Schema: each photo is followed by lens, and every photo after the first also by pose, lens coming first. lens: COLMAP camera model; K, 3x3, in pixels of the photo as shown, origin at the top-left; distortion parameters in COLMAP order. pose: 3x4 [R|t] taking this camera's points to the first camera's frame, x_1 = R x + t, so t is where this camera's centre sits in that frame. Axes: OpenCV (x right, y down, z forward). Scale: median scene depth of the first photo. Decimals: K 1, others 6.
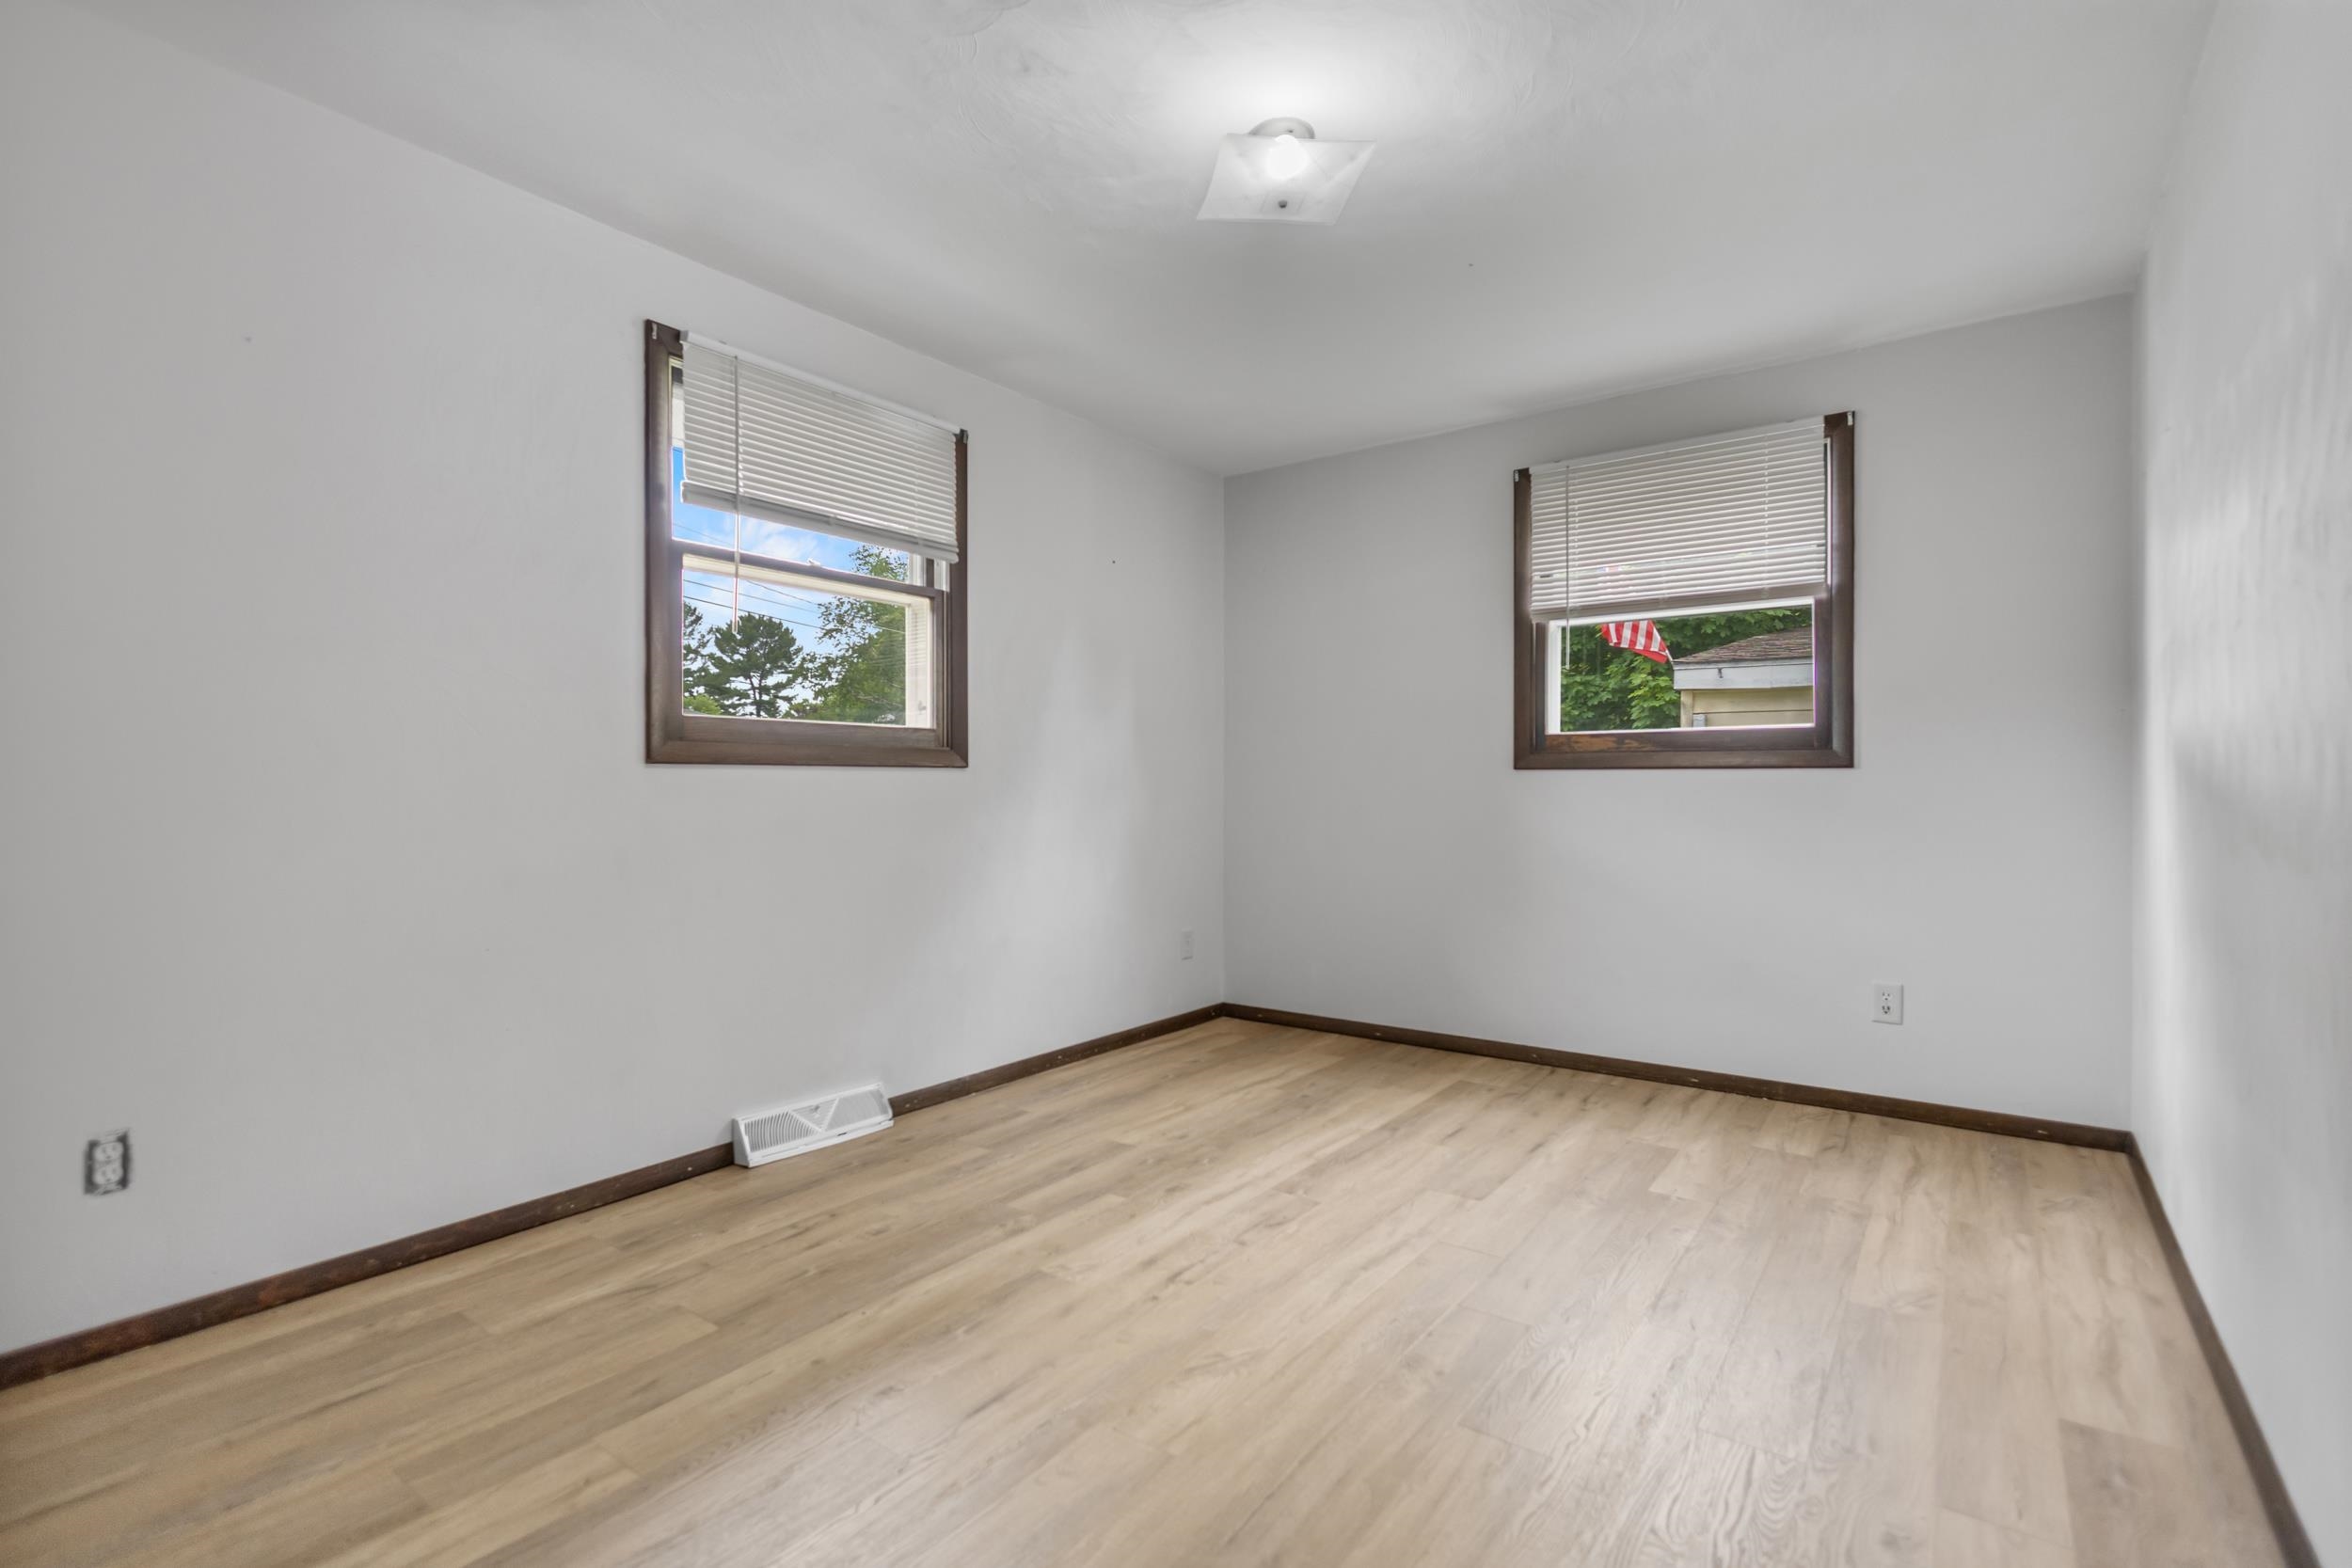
lens RADIAL K [[1072.4, 0, 1176.0], [0, 1072.4, 784.0], [0, 0, 1]] dist [0.005725, -0.000171]
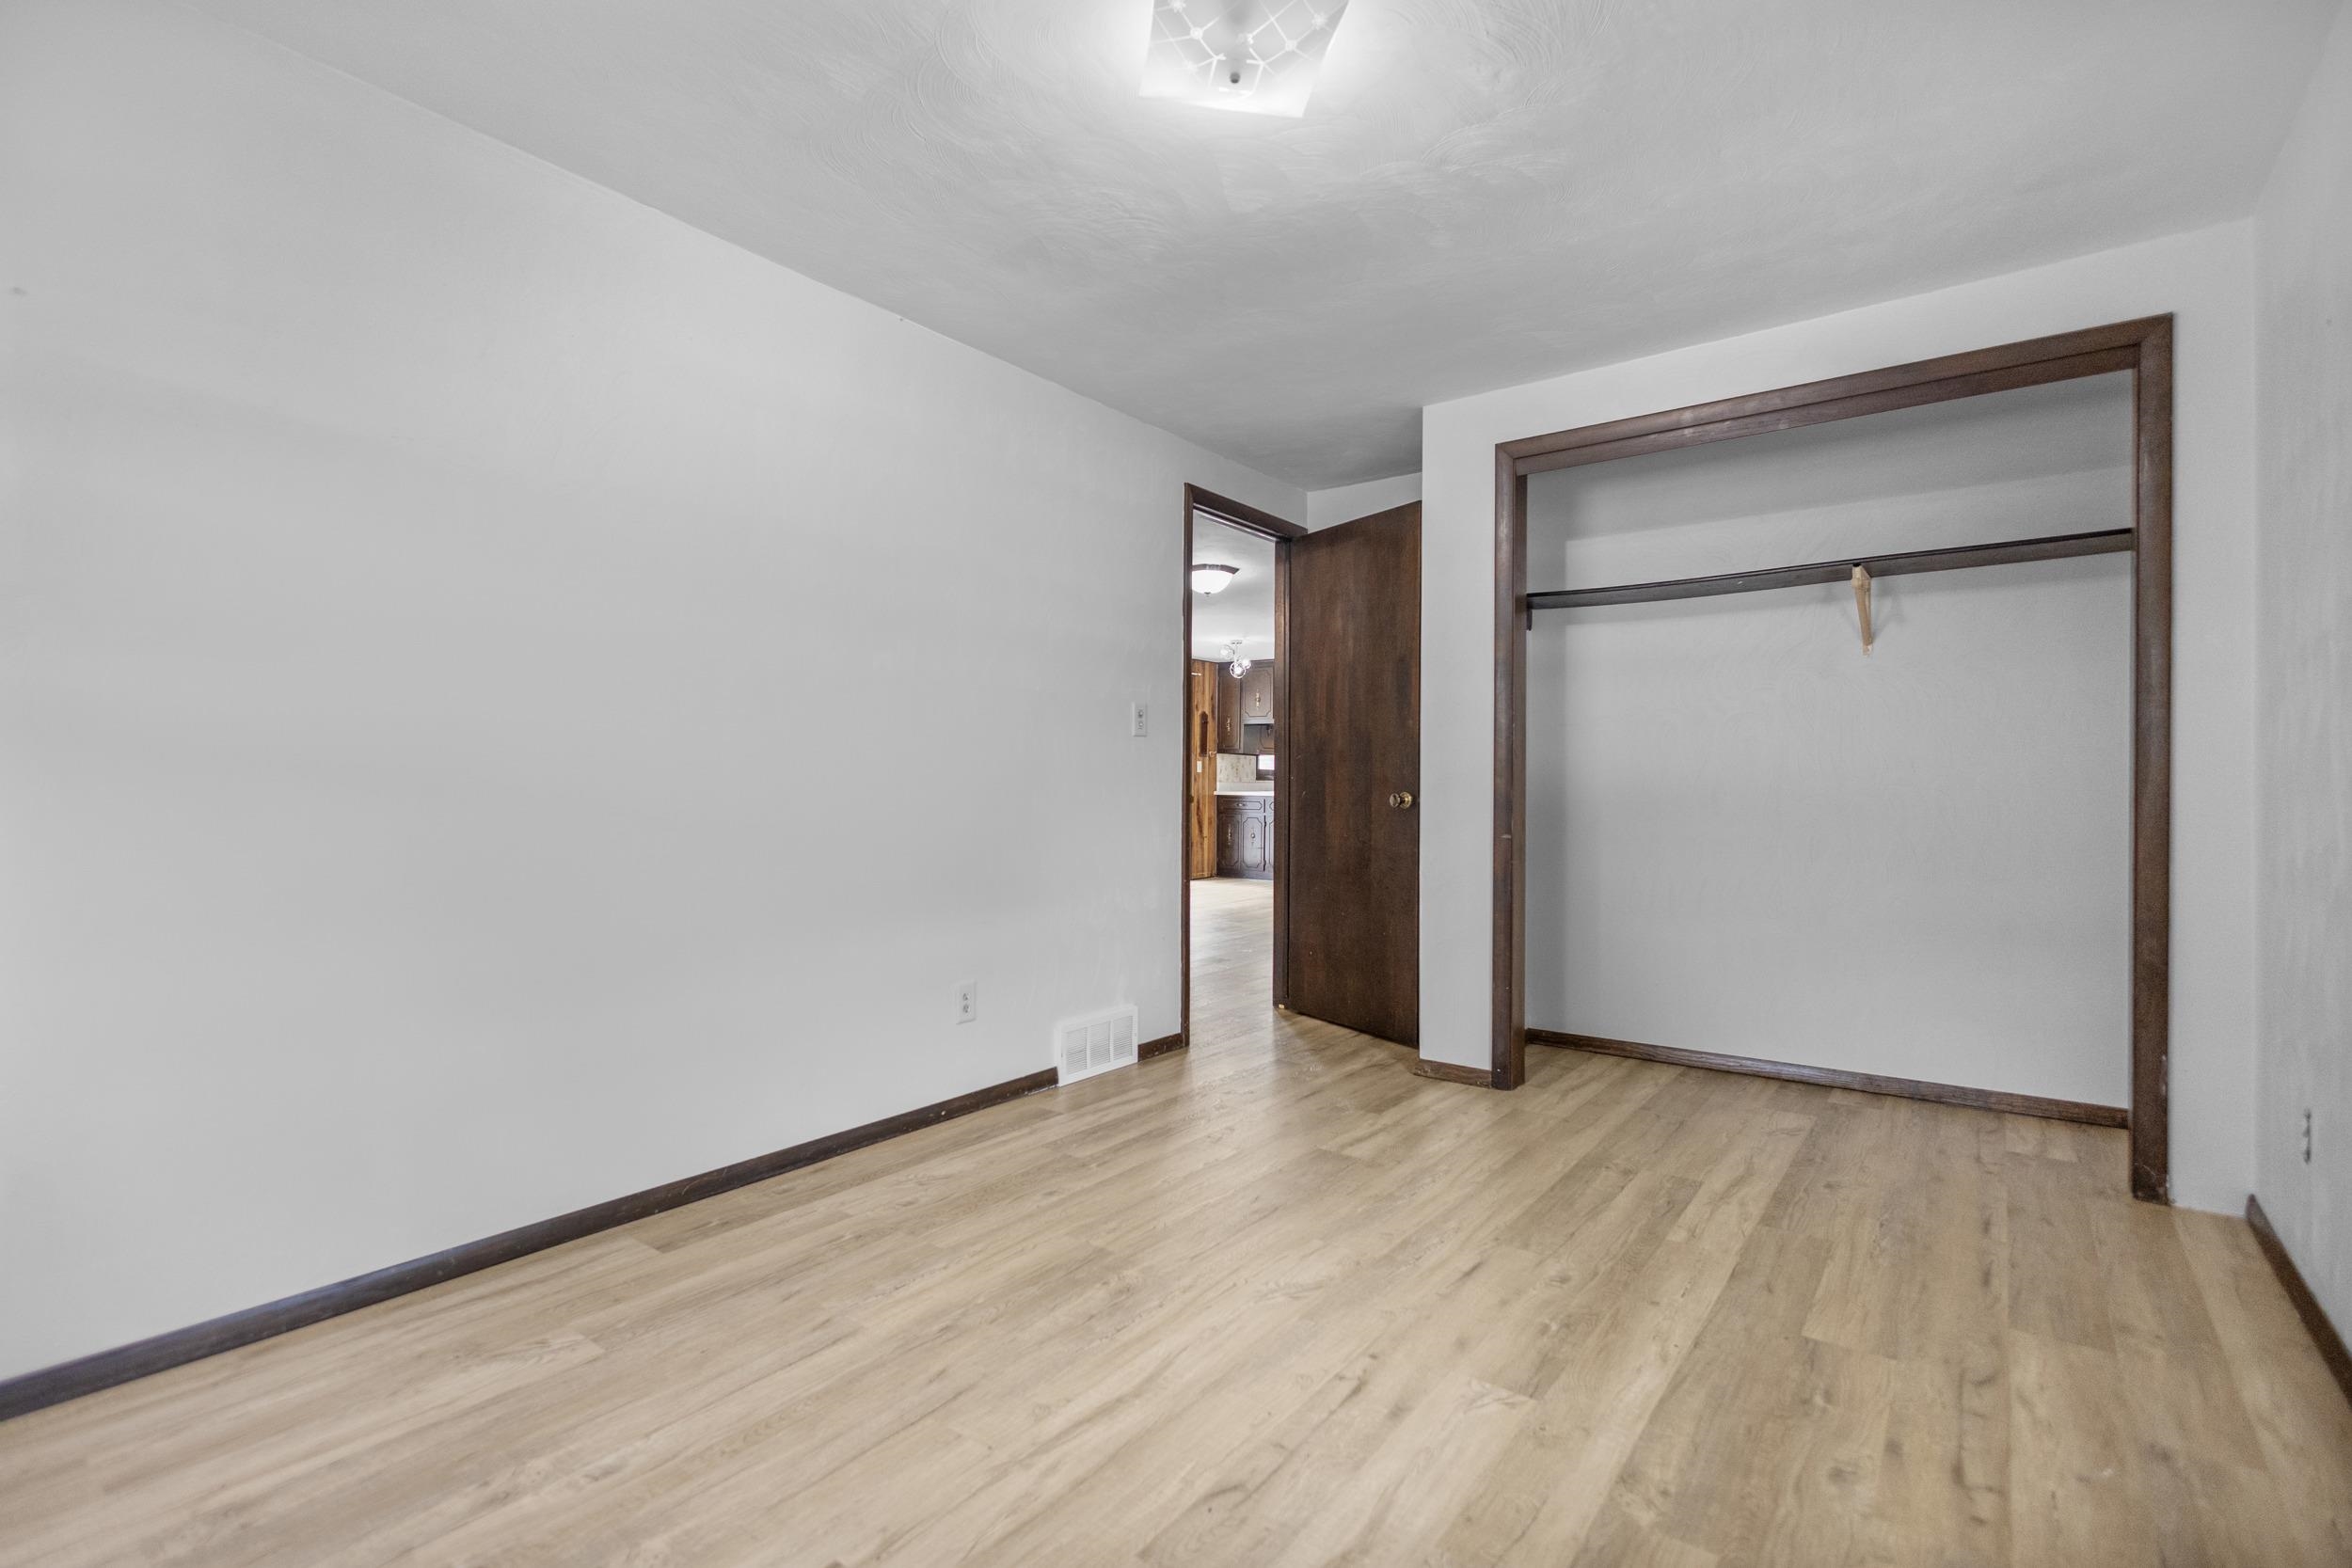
lens RADIAL K [[1072.4, 0, 1176.0], [0, 1072.4, 784.0], [0, 0, 1]] dist [0.005725, -0.000171]
pose [[-0.999896, -0.006386, 0.012896, 0.134643], [-0.006403, 0.999979, -0.001249, 0.001895], [-0.012888, -0.001331, -0.999916, 1.869388]]
